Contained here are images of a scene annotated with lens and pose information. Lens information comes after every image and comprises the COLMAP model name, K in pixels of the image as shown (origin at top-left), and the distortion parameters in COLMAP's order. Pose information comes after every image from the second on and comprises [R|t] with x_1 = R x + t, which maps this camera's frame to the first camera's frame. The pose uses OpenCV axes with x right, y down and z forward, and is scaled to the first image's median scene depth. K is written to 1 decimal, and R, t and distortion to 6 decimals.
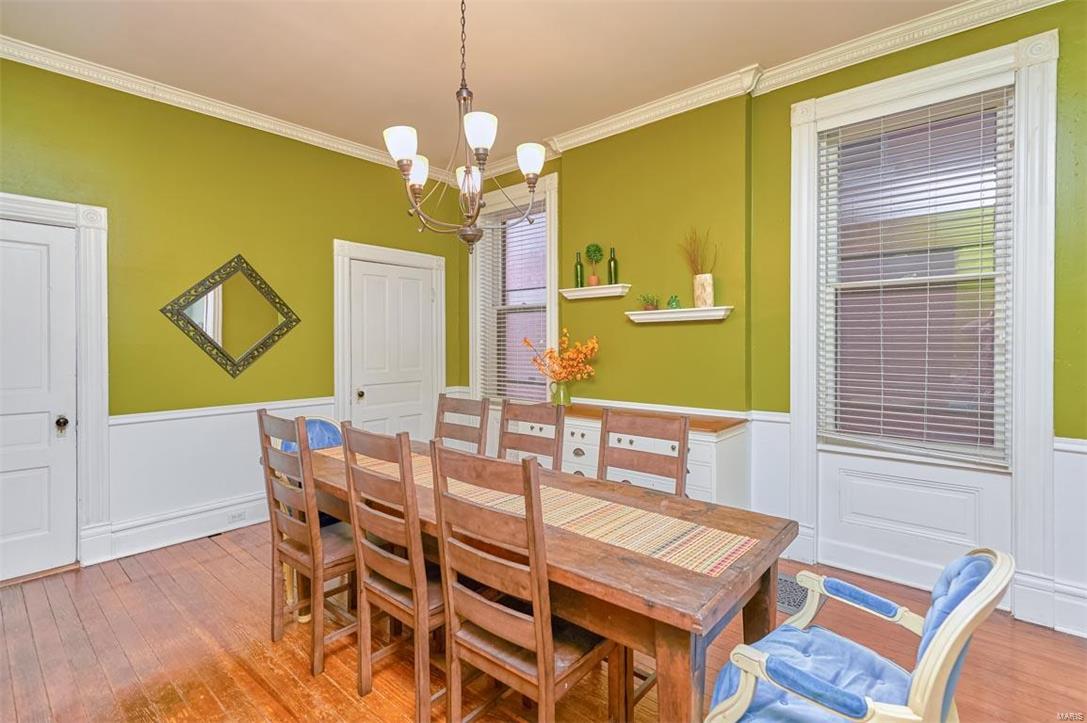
lens RADIAL K [[502.2, 0, 559.1], [0, 502.2, 346.1], [0, 0, 1]] dist [0.002011, 0.000071]
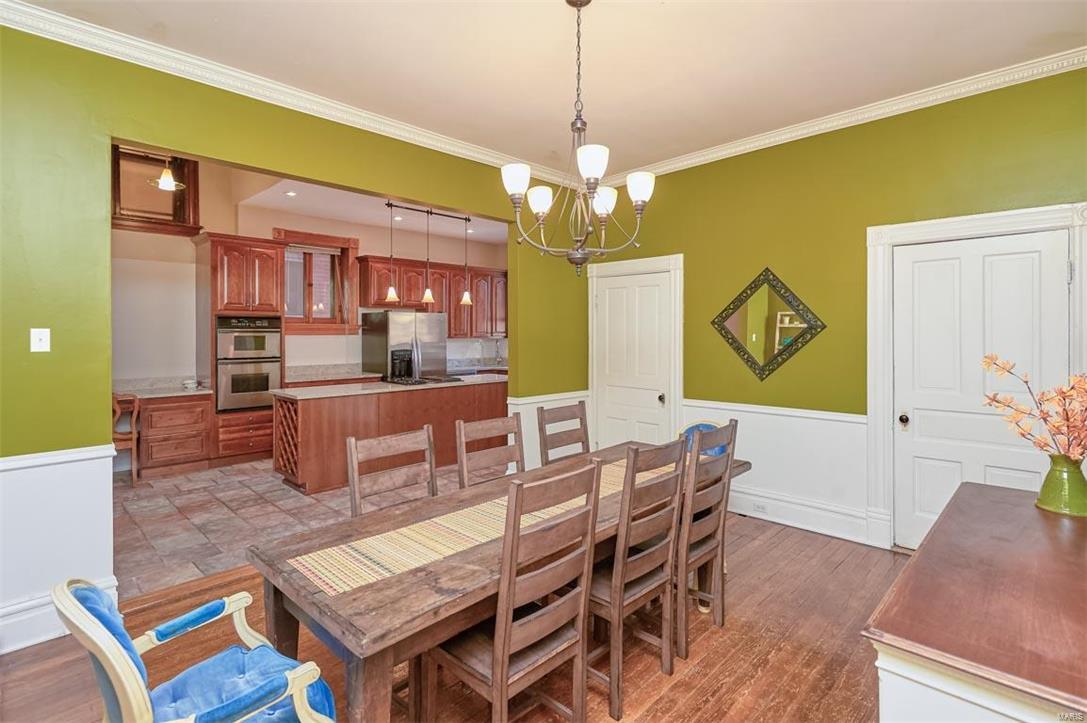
lens RADIAL K [[536.7, 0, 540.3], [0, 536.7, 333.9], [0, 0, 1]] dist [-0.000610, -0.000036]
pose [[-0.072208, 0.004338, -0.997380, 0.662600], [-0.007210, 0.999962, 0.004871, -0.049732], [0.997364, 0.007543, -0.072174, 0.712044]]
